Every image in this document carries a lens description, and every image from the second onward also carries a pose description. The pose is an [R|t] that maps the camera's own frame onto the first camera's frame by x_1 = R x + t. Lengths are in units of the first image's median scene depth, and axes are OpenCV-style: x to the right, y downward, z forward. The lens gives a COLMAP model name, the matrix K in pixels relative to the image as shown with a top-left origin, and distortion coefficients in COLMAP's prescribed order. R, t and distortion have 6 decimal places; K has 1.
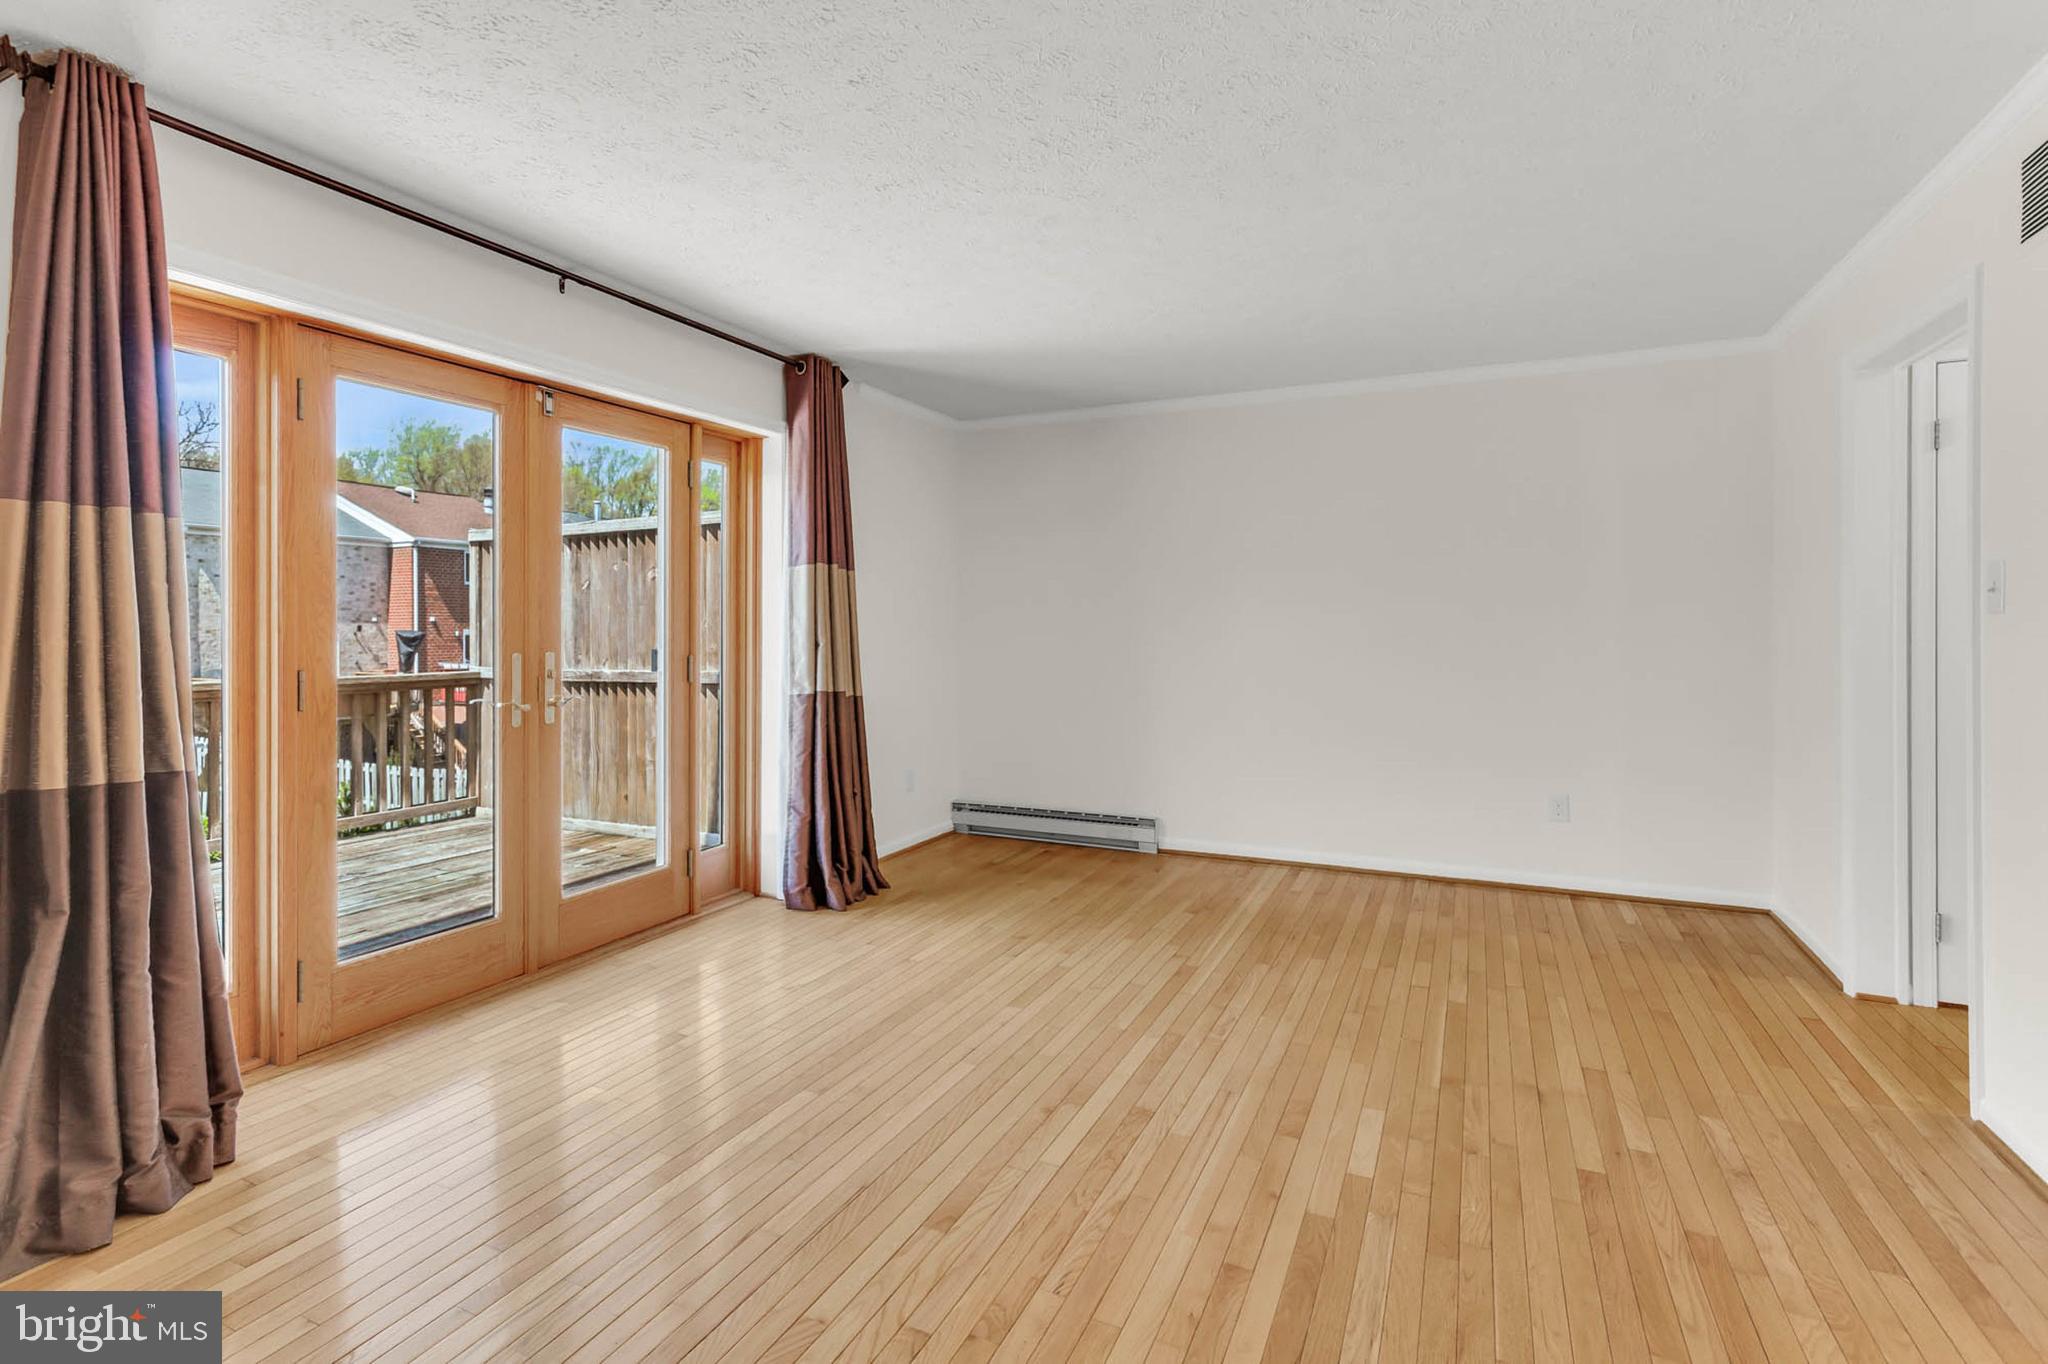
lens RADIAL K [[1024.9, 0, 987.9], [0, 1024.9, 630.6], [0, 0, 1]] dist [-0.000509, 0.000399]
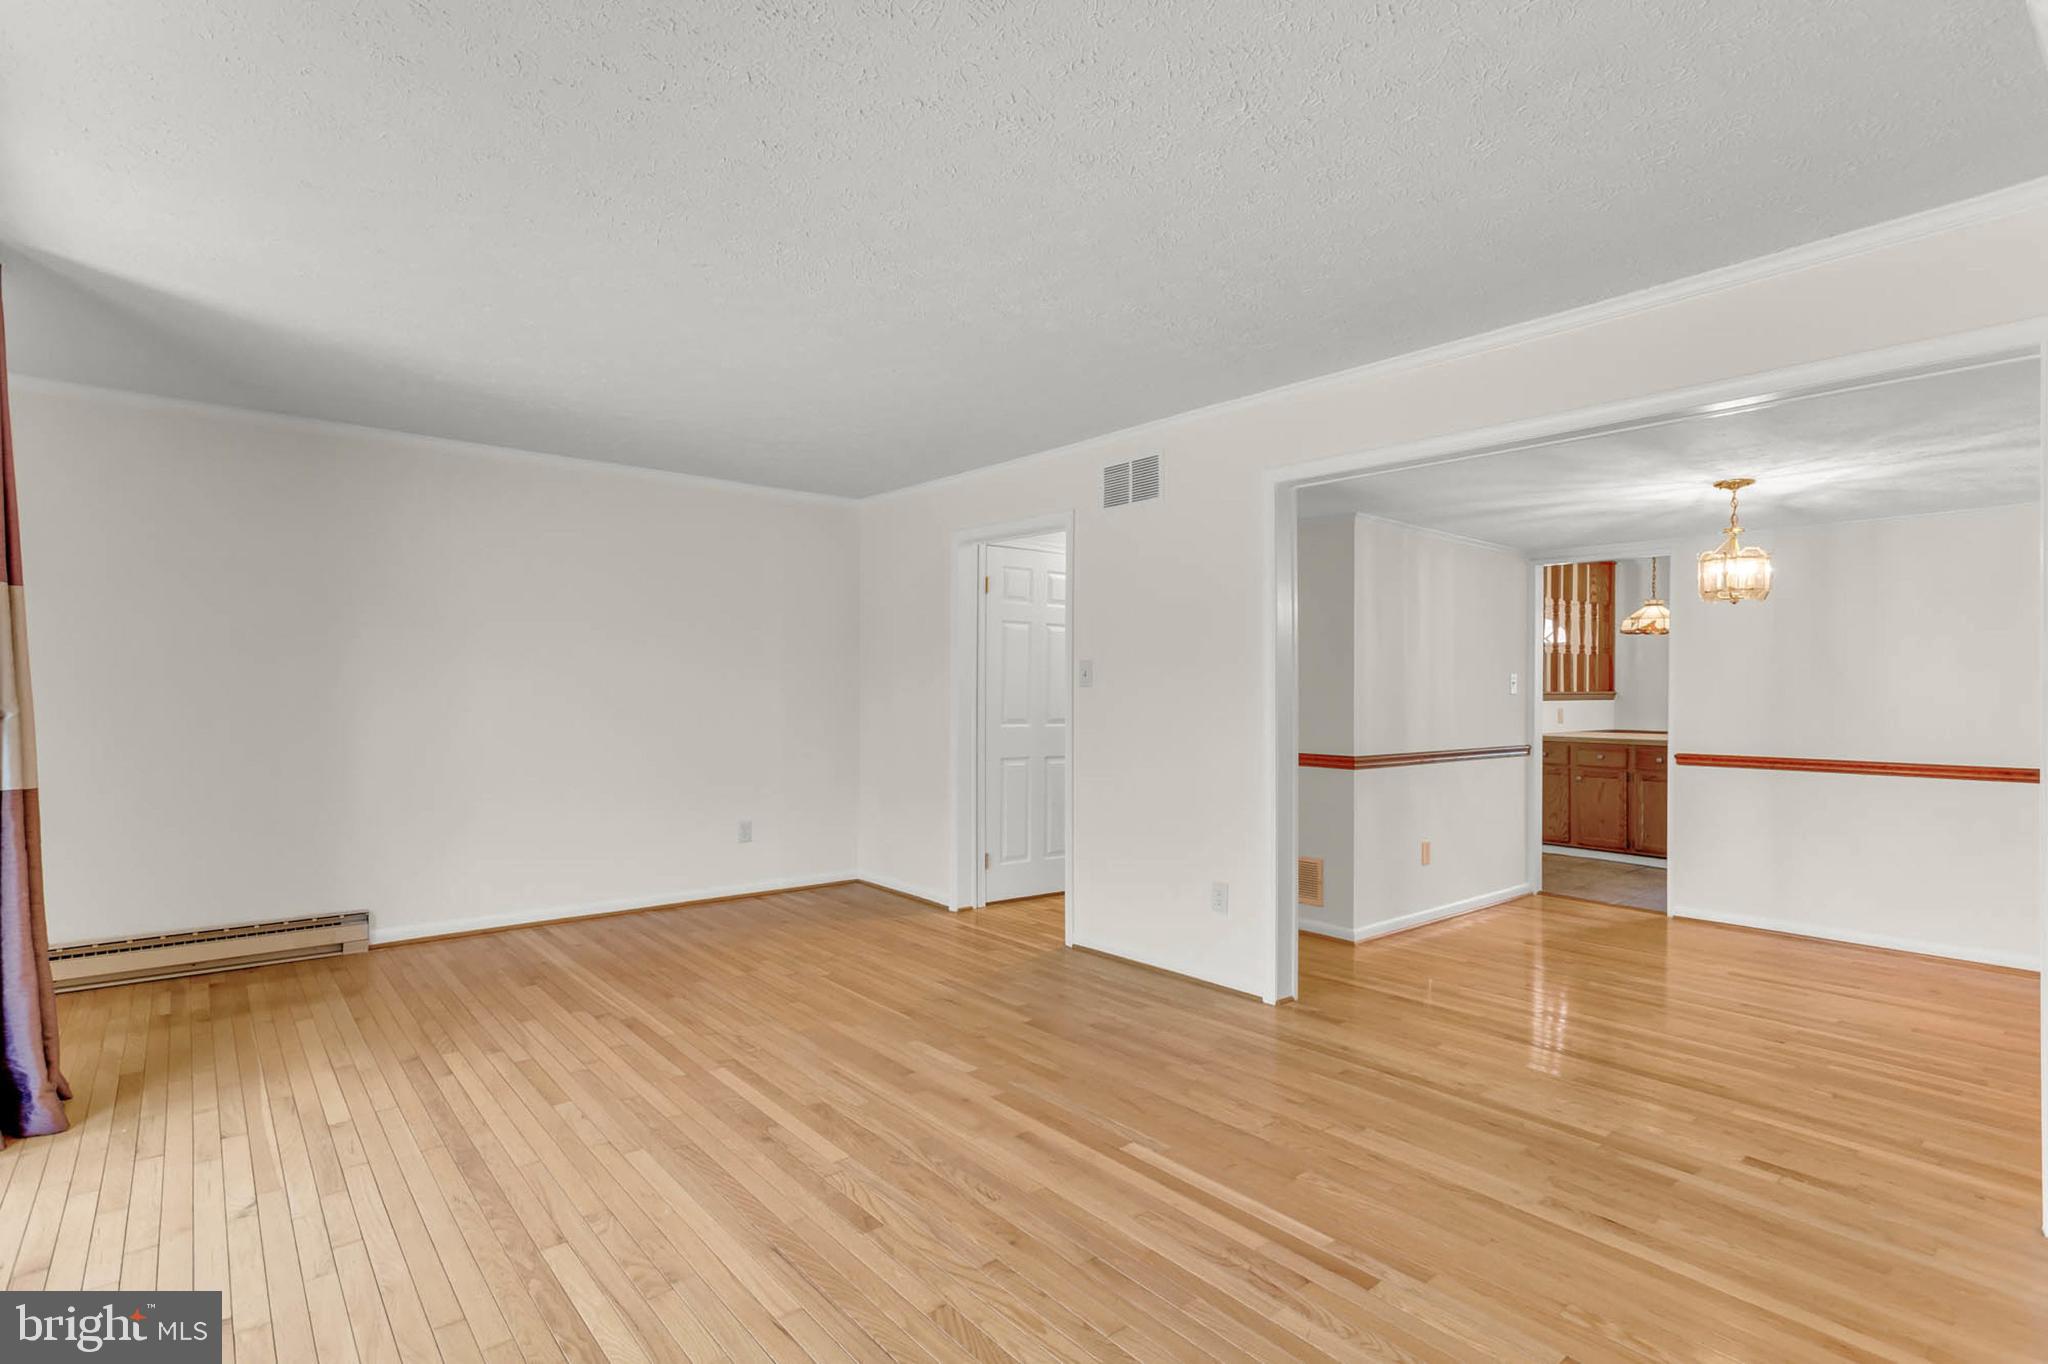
lens RADIAL K [[989.8, 0, 1011.6], [0, 989.8, 670.4], [0, 0, 1]] dist [-0.002808, -0.000108]
pose [[0.398250, 0.021150, 0.917033, -0.694231], [-0.000634, 0.999740, -0.022782, -0.002360], [-0.917277, 0.008492, 0.398160, 0.295404]]
